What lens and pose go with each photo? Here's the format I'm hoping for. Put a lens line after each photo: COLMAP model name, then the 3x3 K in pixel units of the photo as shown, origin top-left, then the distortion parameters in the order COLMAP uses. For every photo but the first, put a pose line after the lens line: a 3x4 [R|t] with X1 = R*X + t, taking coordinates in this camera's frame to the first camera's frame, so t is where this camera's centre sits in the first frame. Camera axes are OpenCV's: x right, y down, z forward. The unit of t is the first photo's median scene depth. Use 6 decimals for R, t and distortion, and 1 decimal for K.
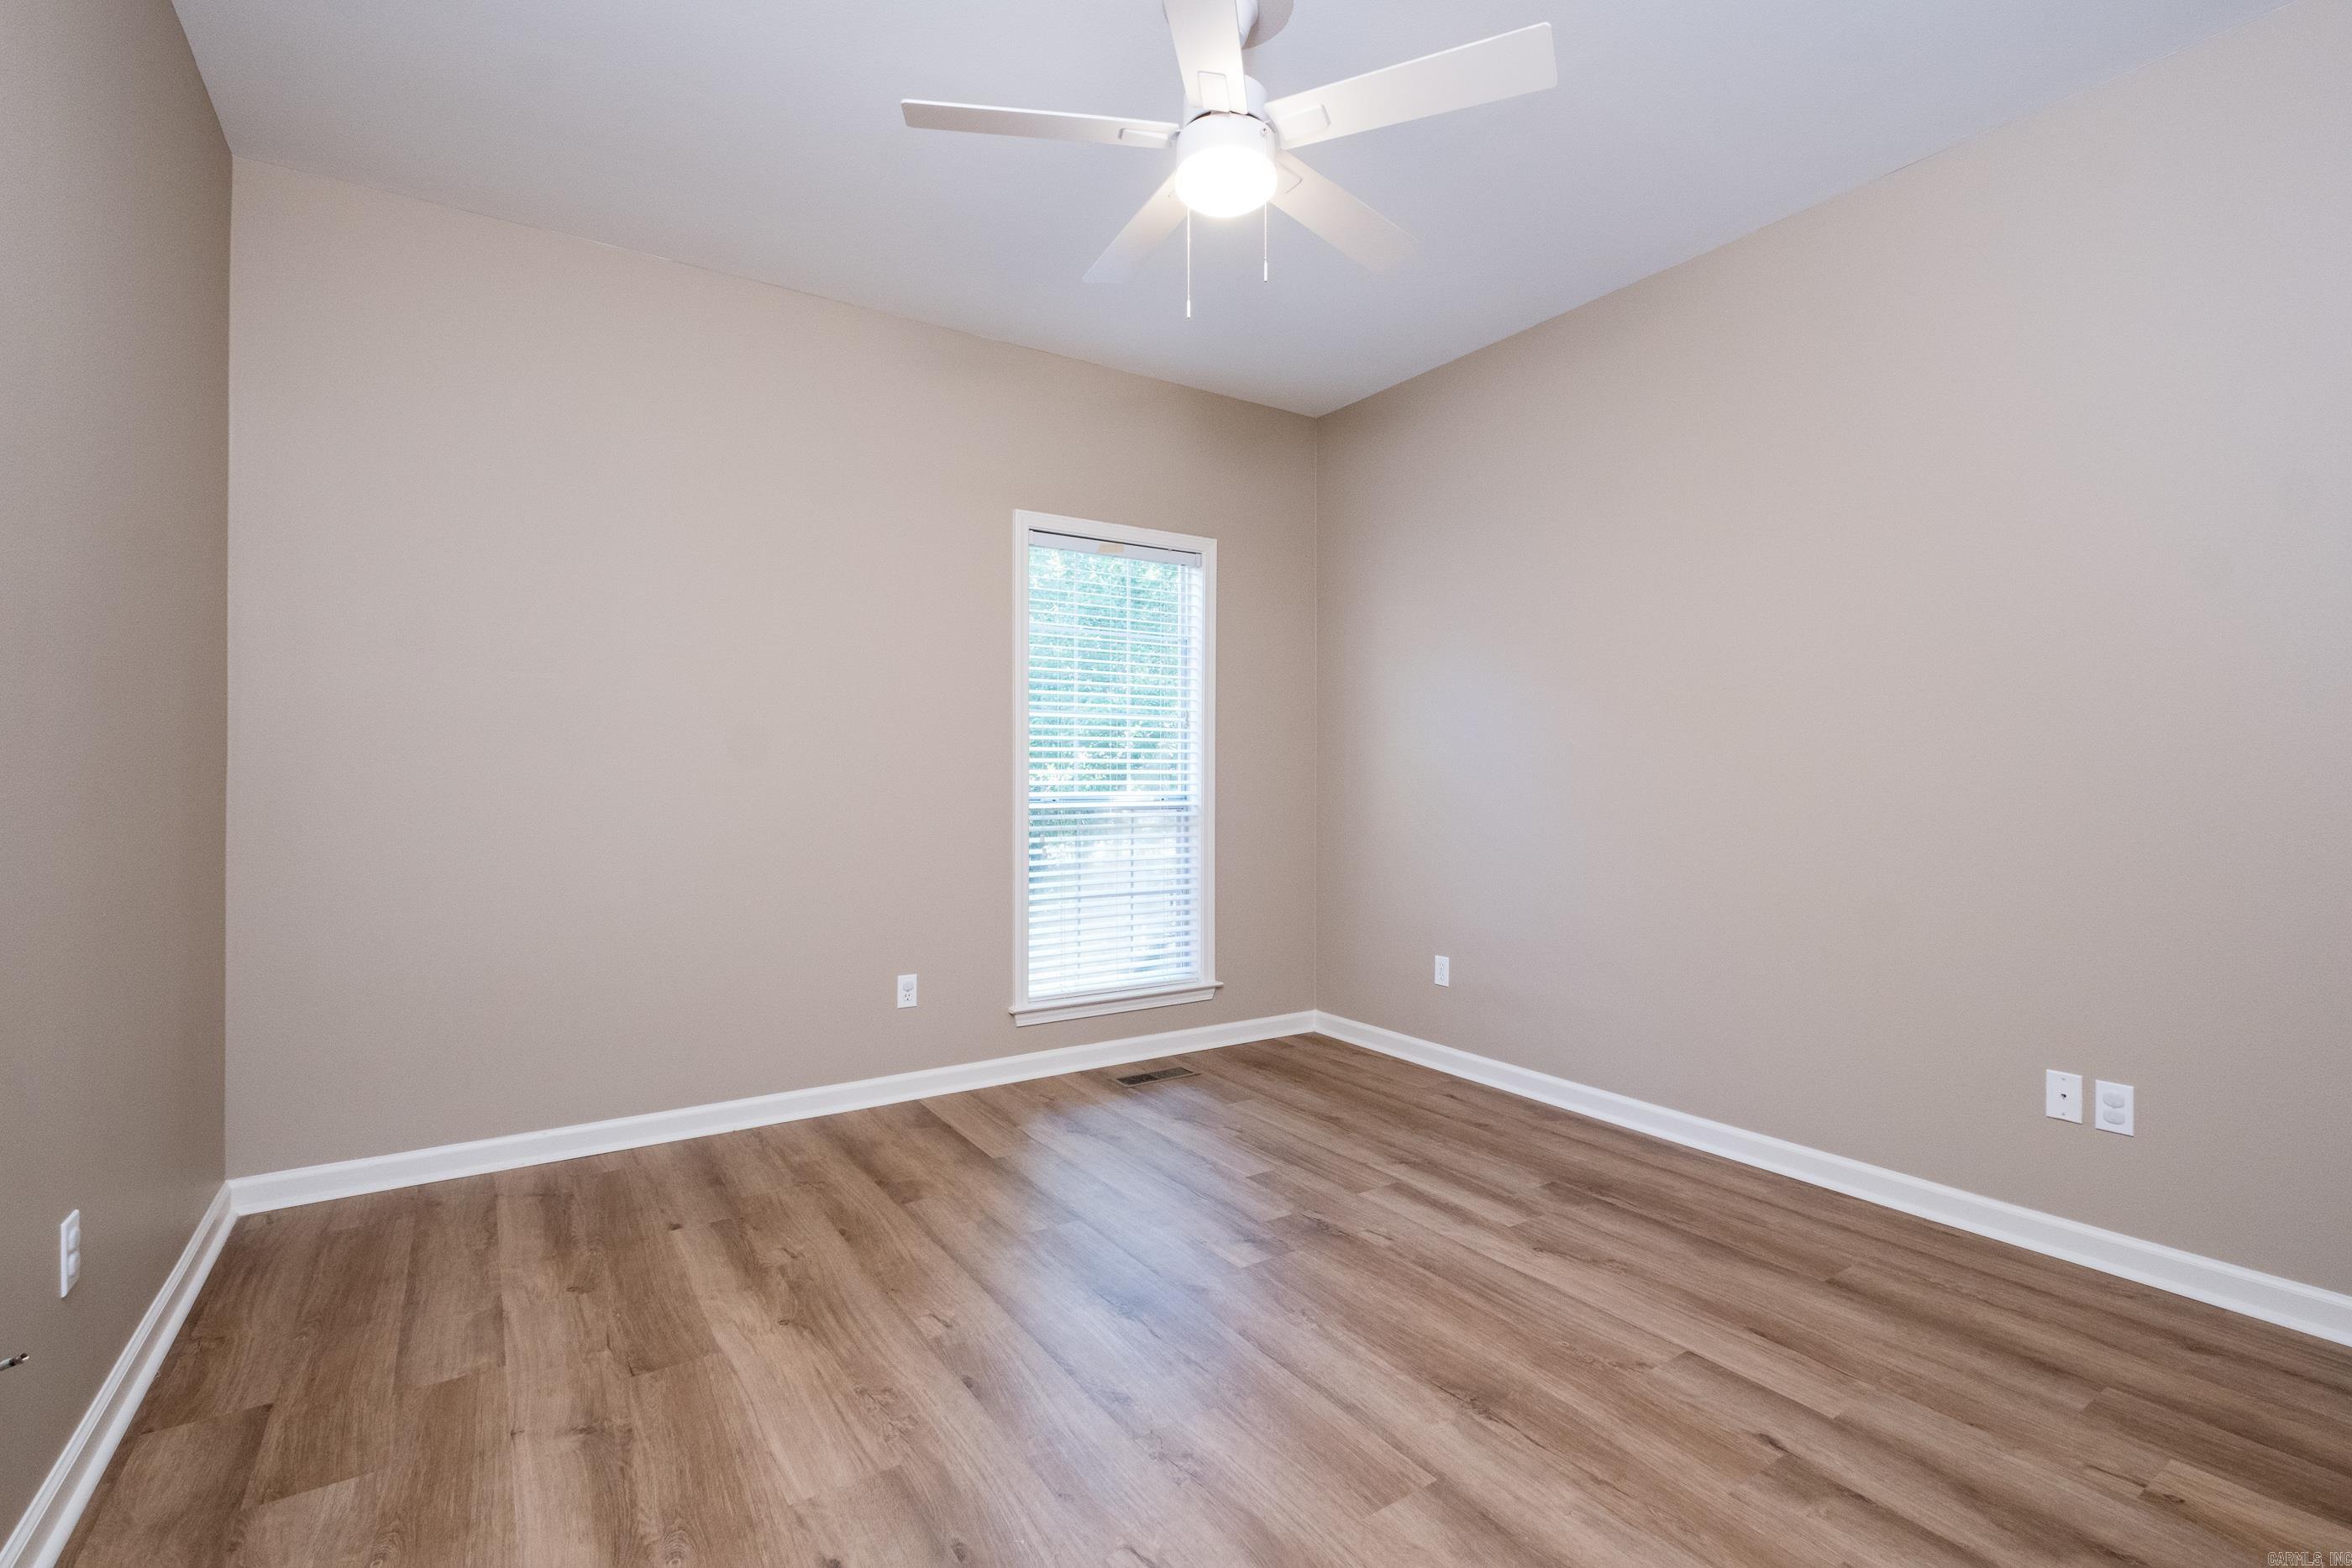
lens RADIAL K [[1023.8, 0, 1181.2], [0, 1023.8, 759.5], [0, 0, 1]] dist [0.002696, -0.001065]
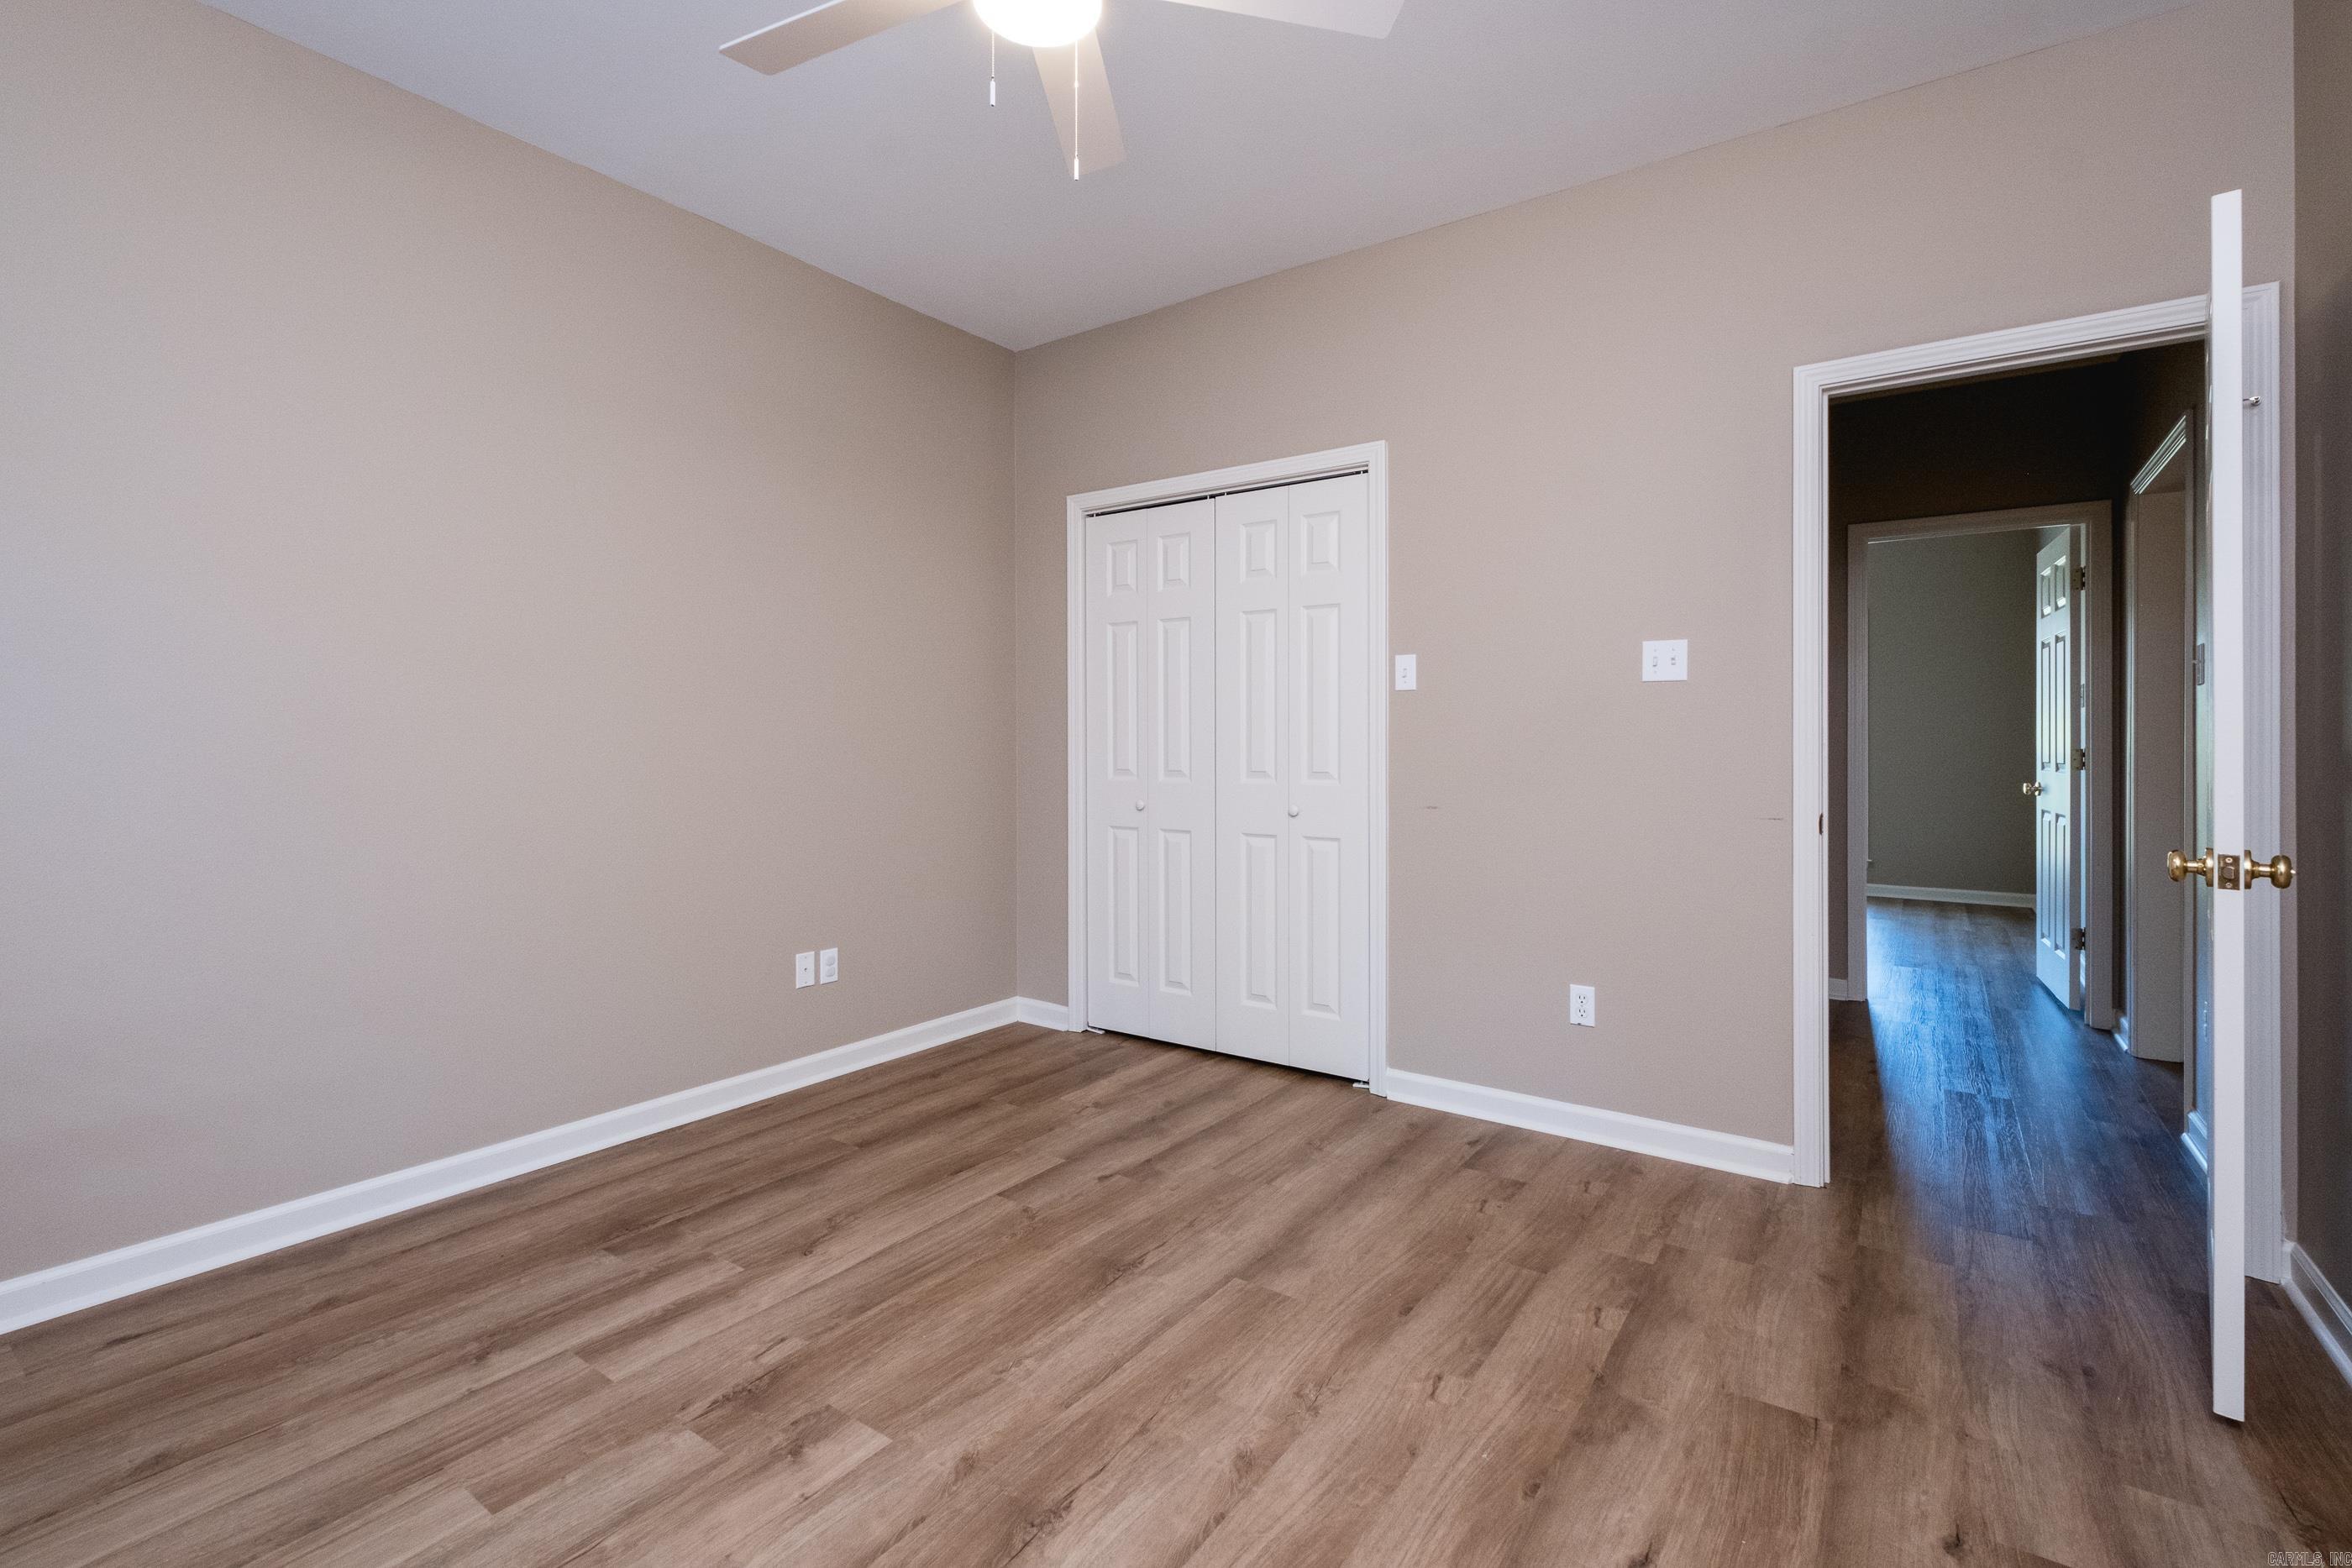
lens RADIAL K [[1023.8, 0, 1181.2], [0, 1023.8, 759.5], [0, 0, 1]] dist [0.002696, -0.001065]
pose [[-0.340873, -0.012752, 0.940023, -0.636420], [-0.017703, 0.999818, 0.007144, 0.023002], [-0.939943, -0.014206, -0.341037, 1.022065]]
